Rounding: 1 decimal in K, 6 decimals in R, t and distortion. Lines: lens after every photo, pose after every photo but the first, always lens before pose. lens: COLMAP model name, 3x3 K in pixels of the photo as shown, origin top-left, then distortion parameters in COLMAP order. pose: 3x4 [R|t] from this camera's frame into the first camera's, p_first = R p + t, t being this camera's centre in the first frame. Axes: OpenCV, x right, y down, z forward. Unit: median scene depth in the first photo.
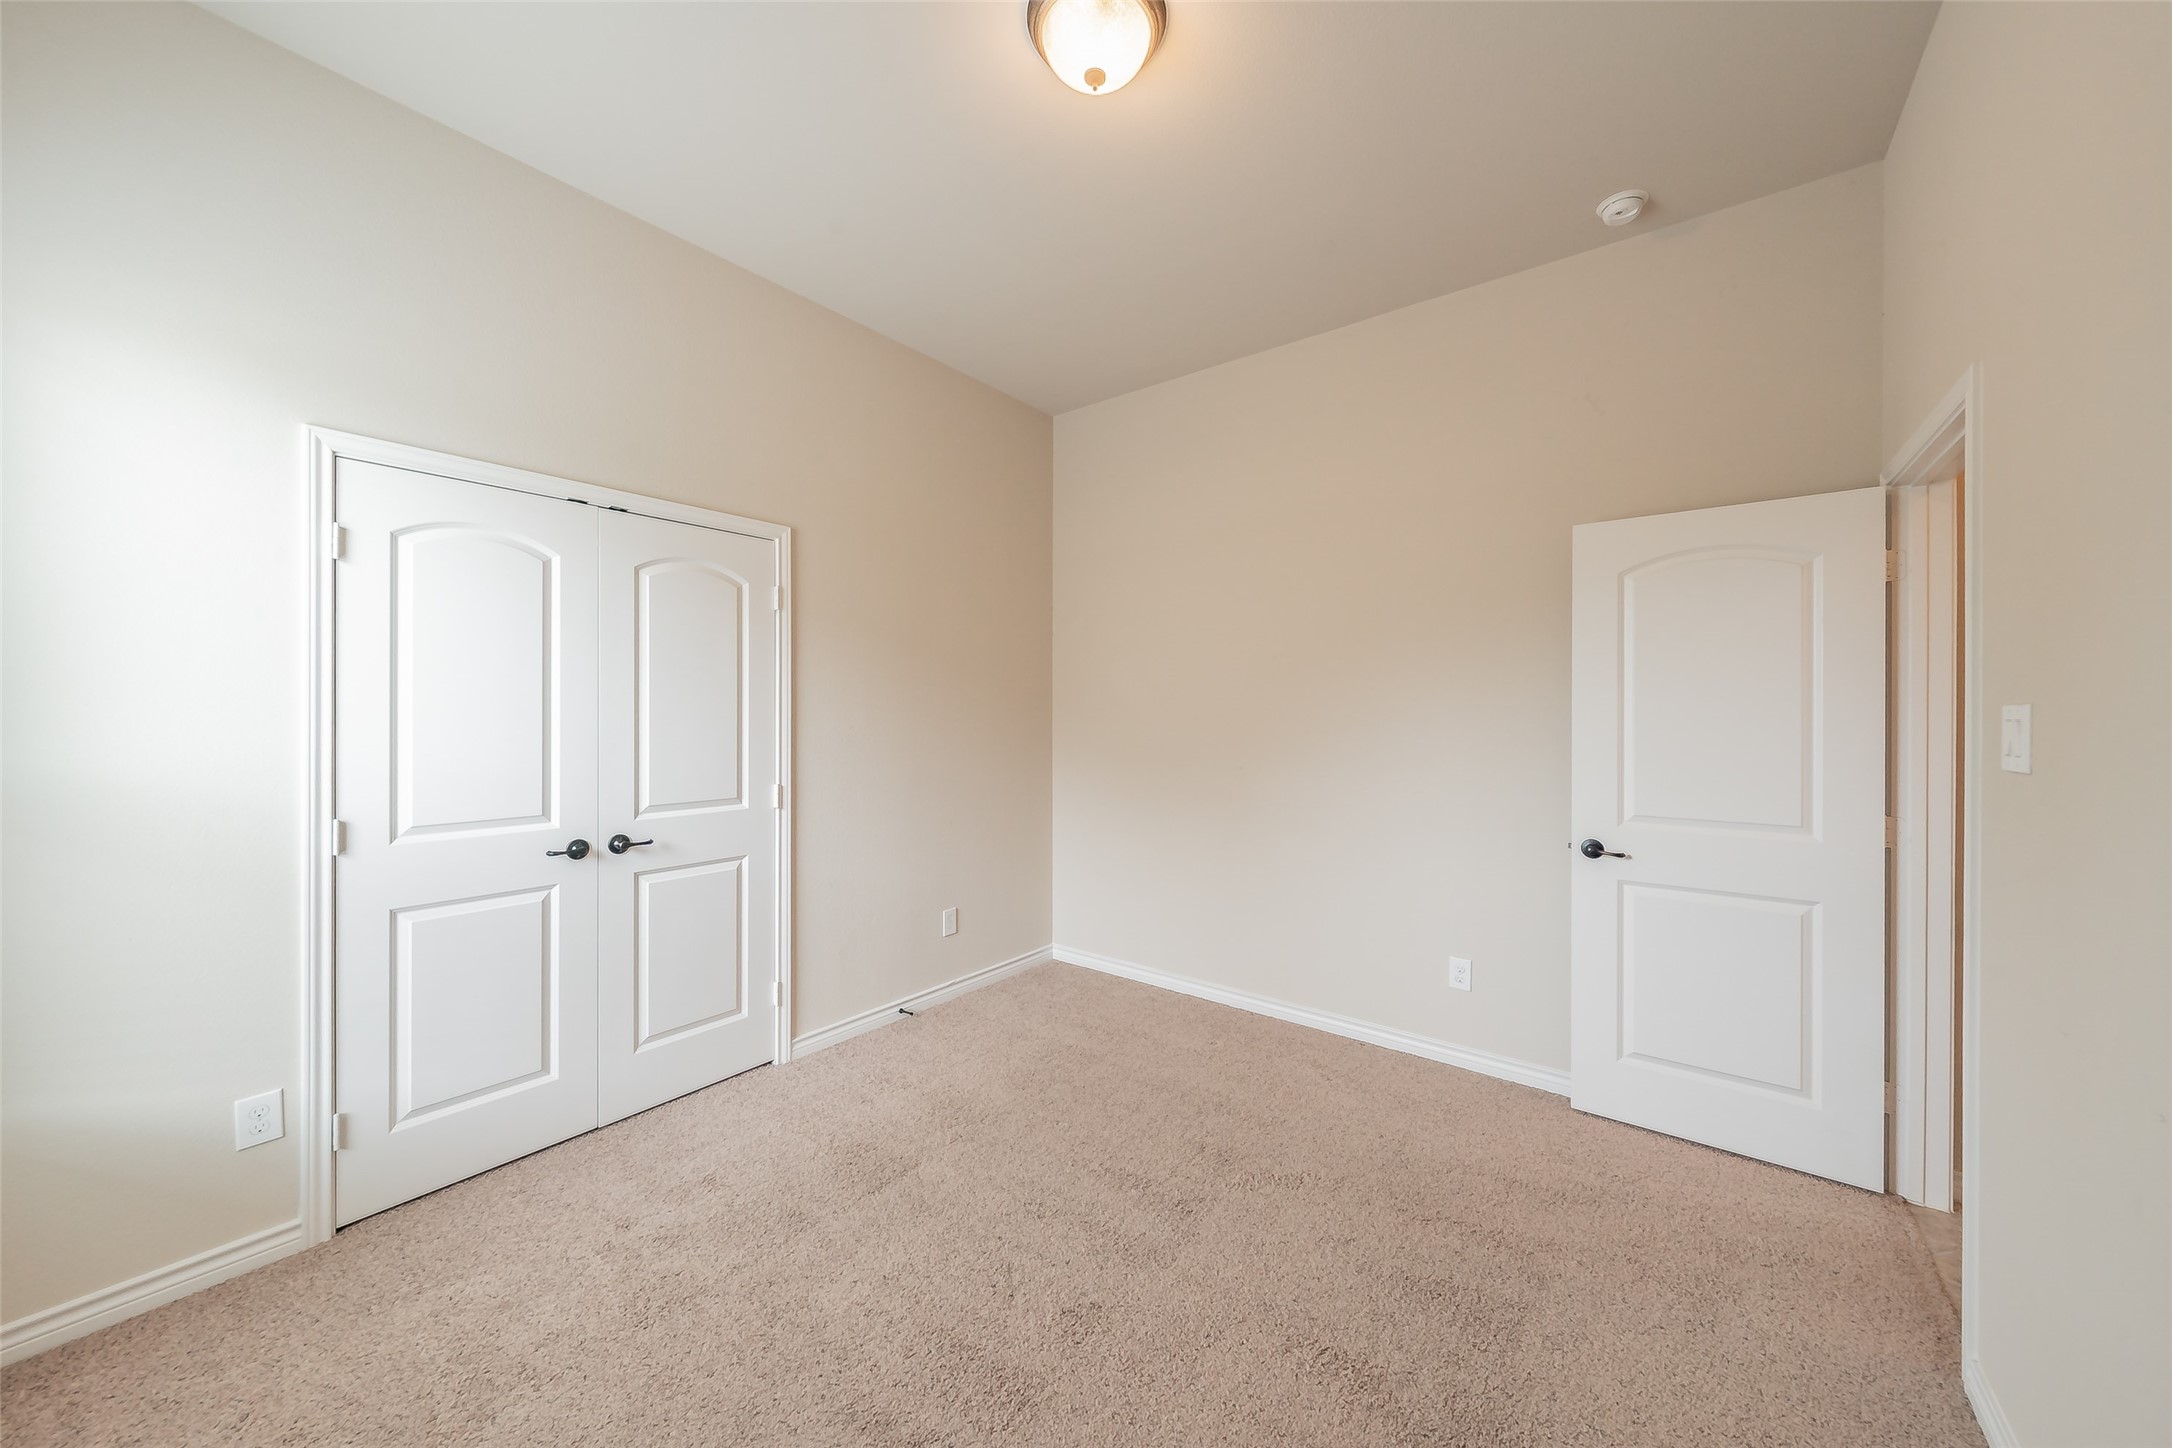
lens RADIAL K [[764.7, 0, 1089.1], [0, 764.7, 717.0], [0, 0, 1]] dist [-0.000603, -0.000137]
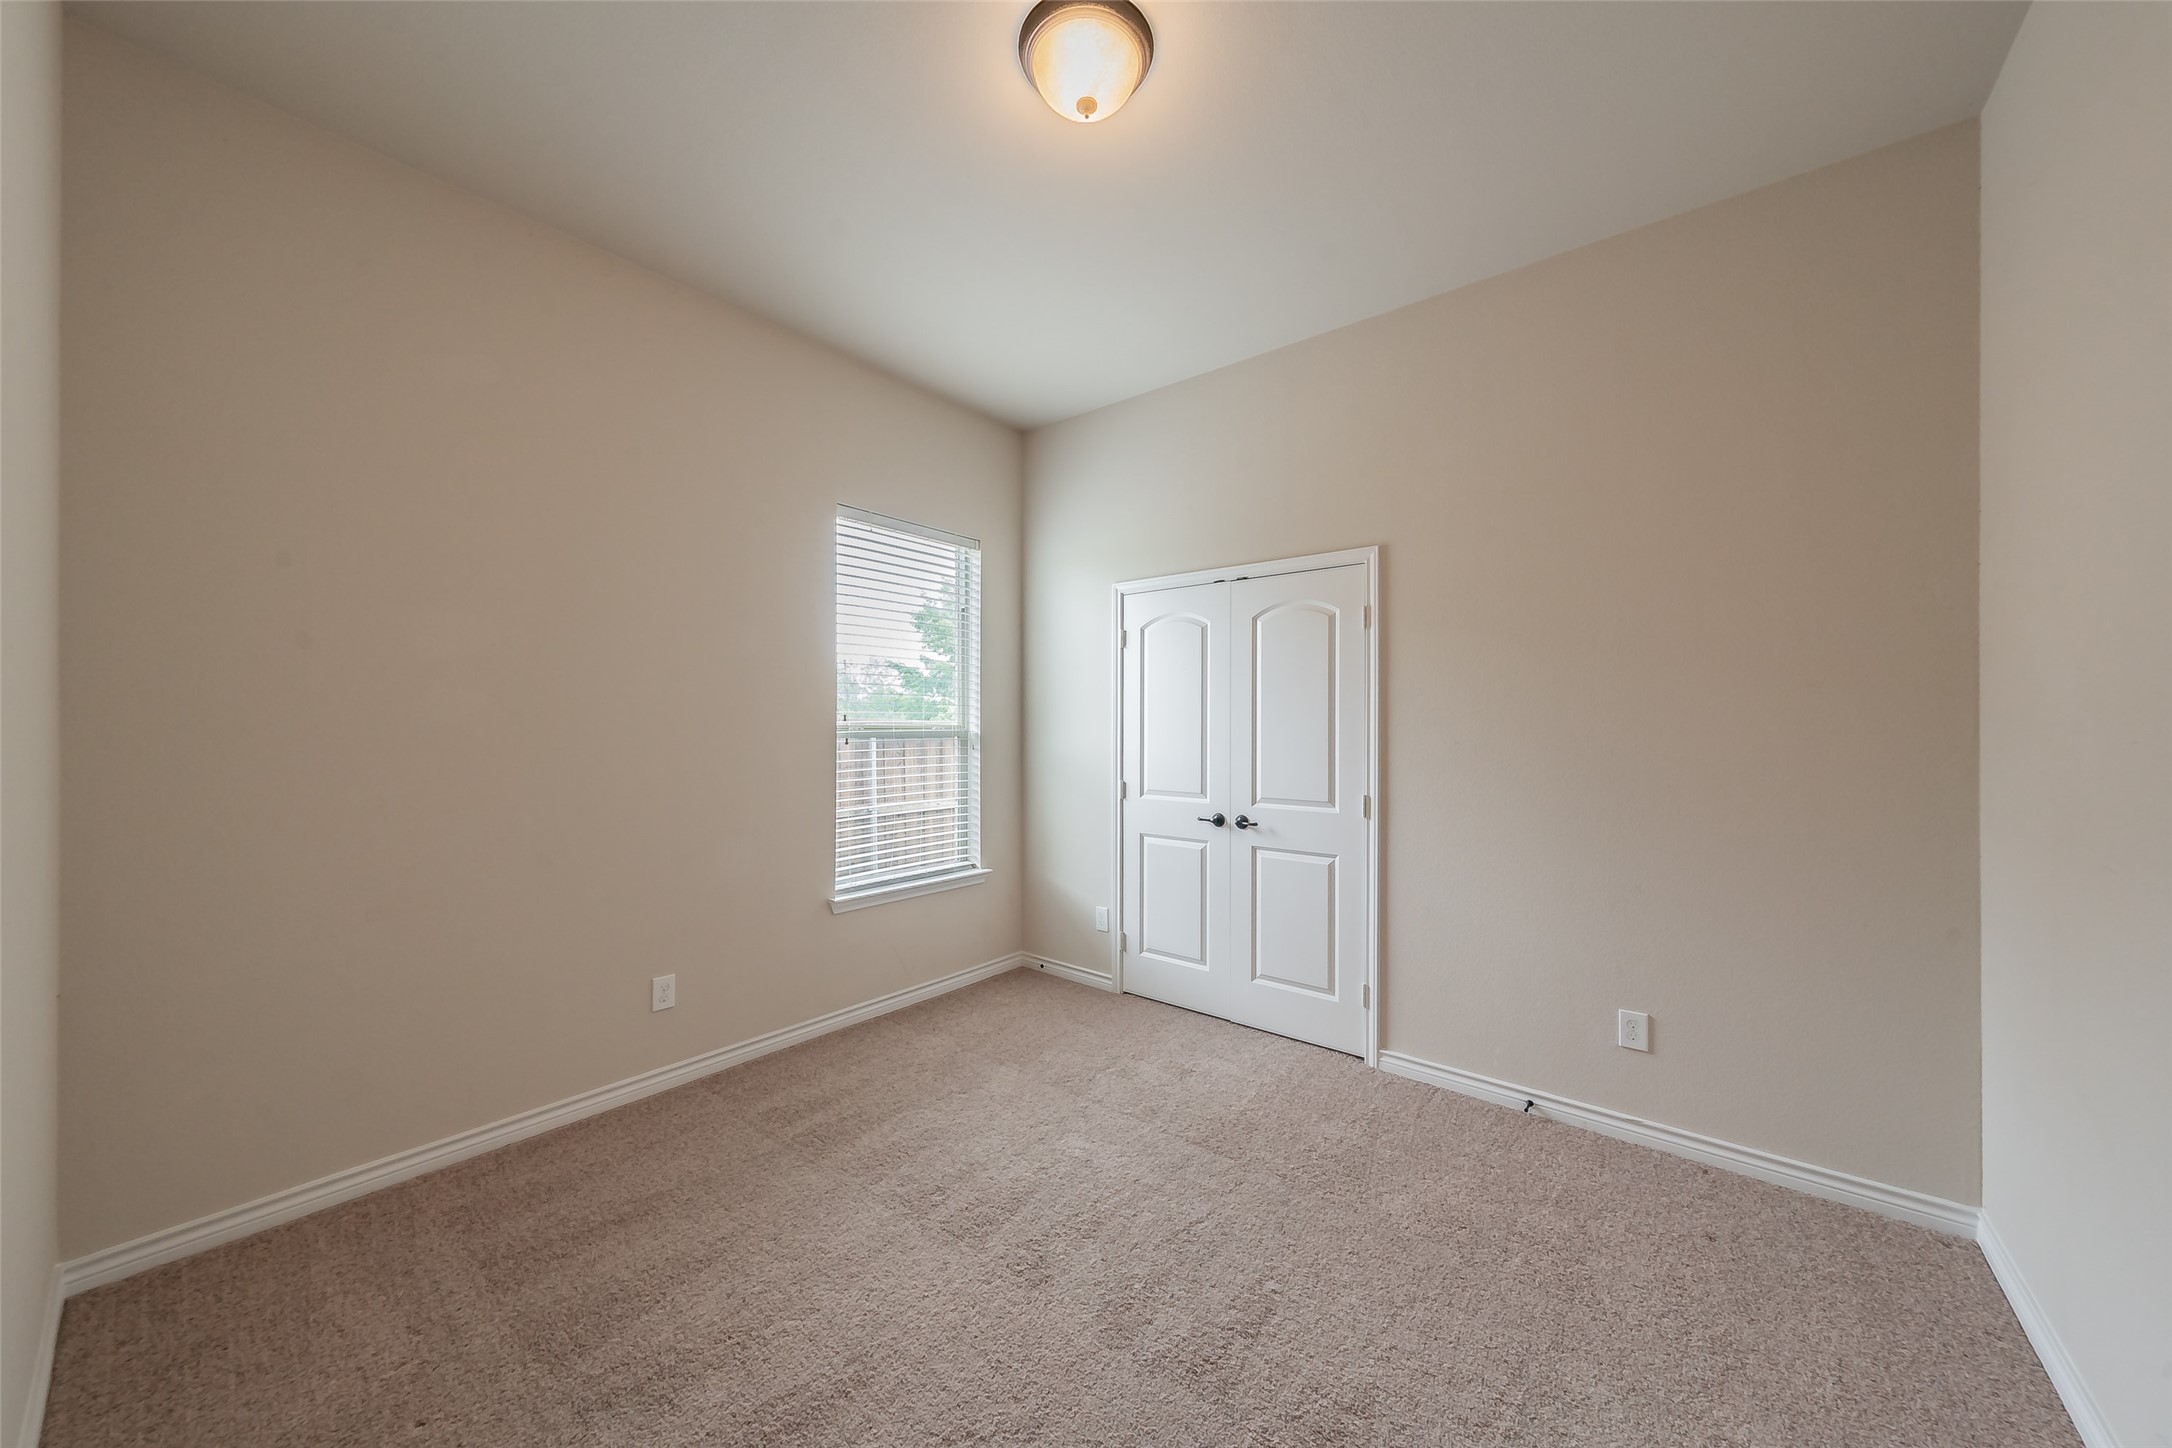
lens RADIAL K [[764.7, 0, 1086.6], [0, 764.7, 718.5], [0, 0, 1]] dist [-0.000603, -0.000137]
pose [[-0.032930, -0.008703, -0.999420, 0.755483], [-0.009309, 0.999921, -0.008401, -0.005102], [0.999414, 0.009027, -0.033008, 0.751830]]
